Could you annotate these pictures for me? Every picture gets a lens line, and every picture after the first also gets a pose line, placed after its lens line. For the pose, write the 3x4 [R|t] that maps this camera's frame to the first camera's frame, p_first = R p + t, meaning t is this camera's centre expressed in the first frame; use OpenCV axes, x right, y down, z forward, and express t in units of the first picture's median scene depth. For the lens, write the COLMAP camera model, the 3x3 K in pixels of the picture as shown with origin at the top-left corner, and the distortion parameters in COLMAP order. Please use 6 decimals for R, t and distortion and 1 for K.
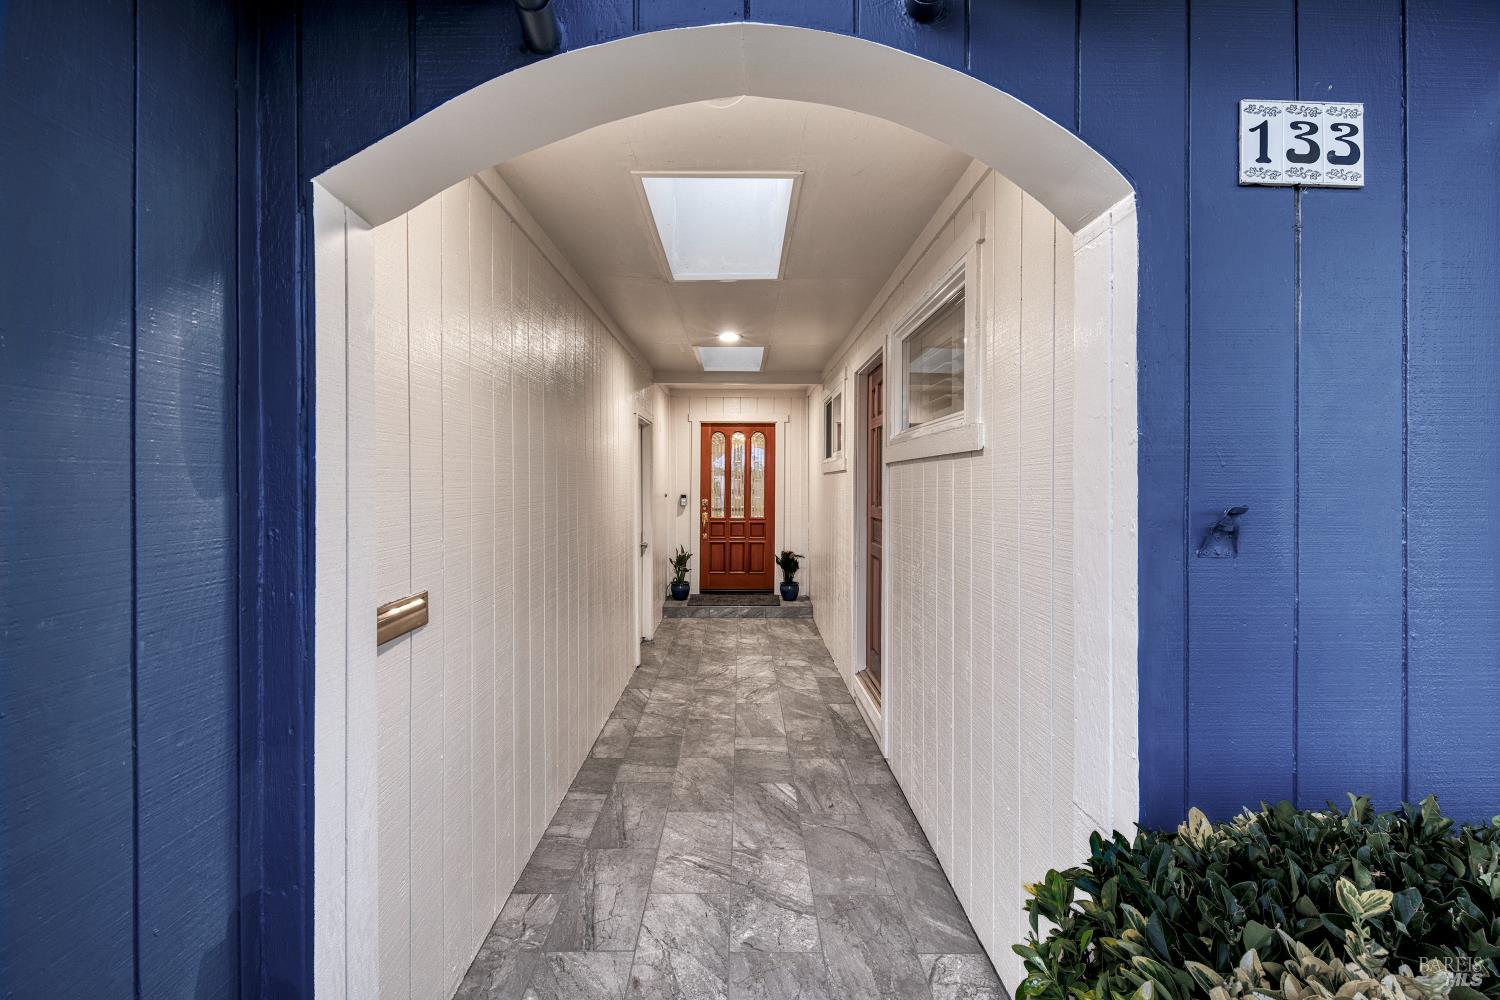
lens RADIAL K [[706.8, 0, 745.5], [0, 706.8, 486.3], [0, 0, 1]] dist [-0.002302, -0.000299]
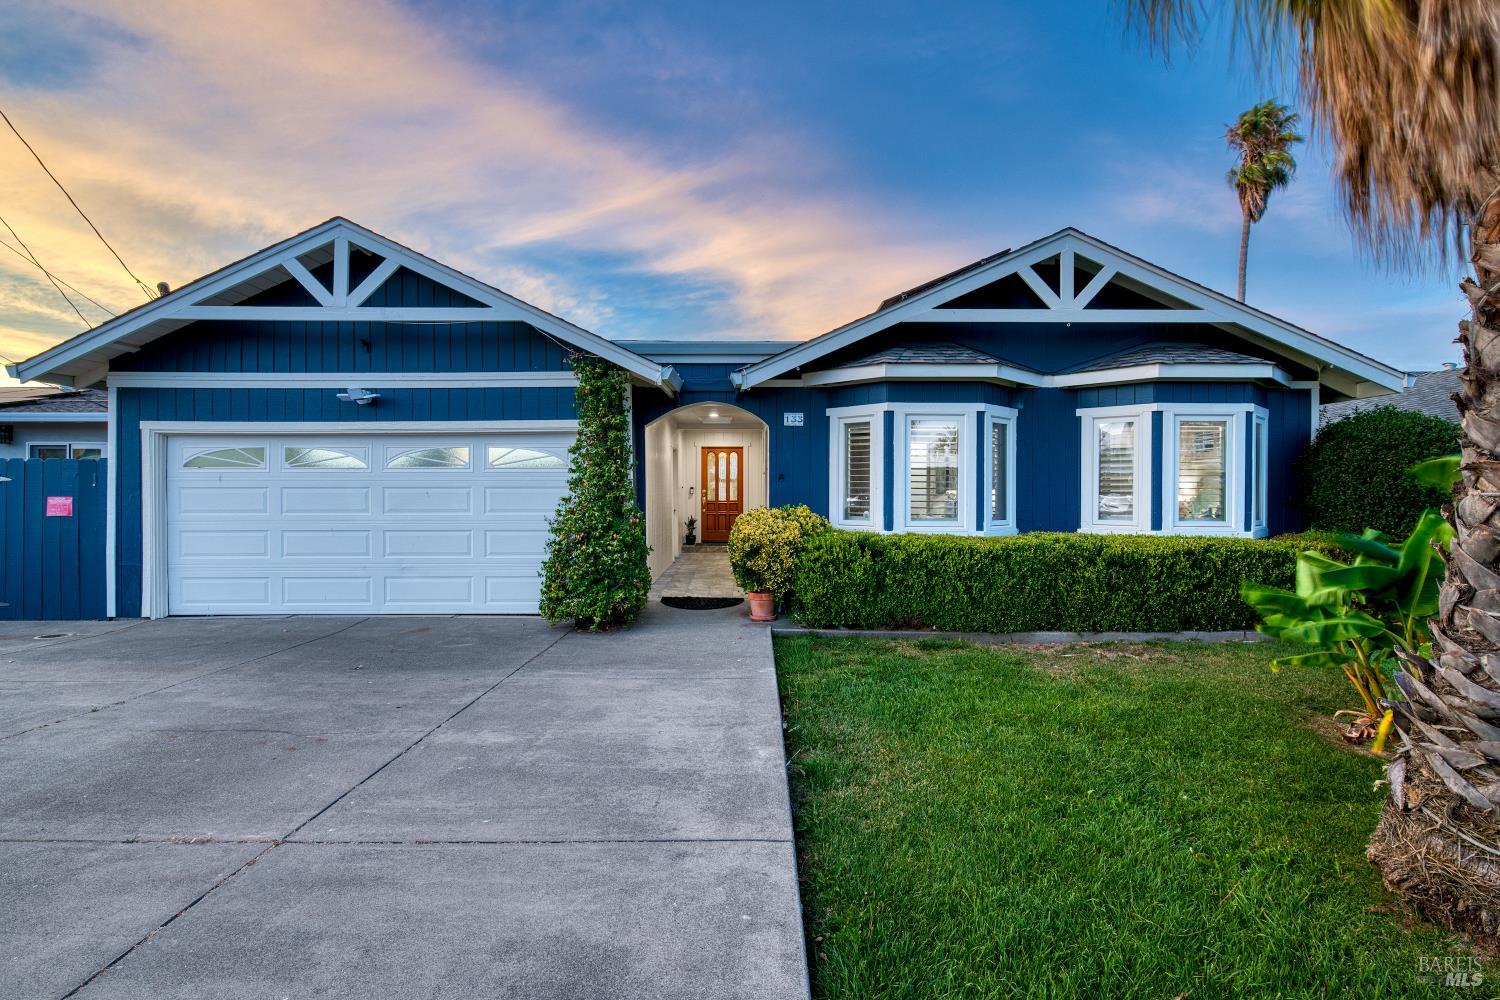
lens RADIAL K [[732.6, 0, 746.9], [0, 732.6, 491.0], [0, 0, 1]] dist [0.000150, -0.003253]
pose [[0.999983, -0.005647, 0.001655, 0.056732], [0.005655, 0.999971, -0.005132, 0.037410], [-0.001626, 0.005142, 0.999985, -1.000228]]
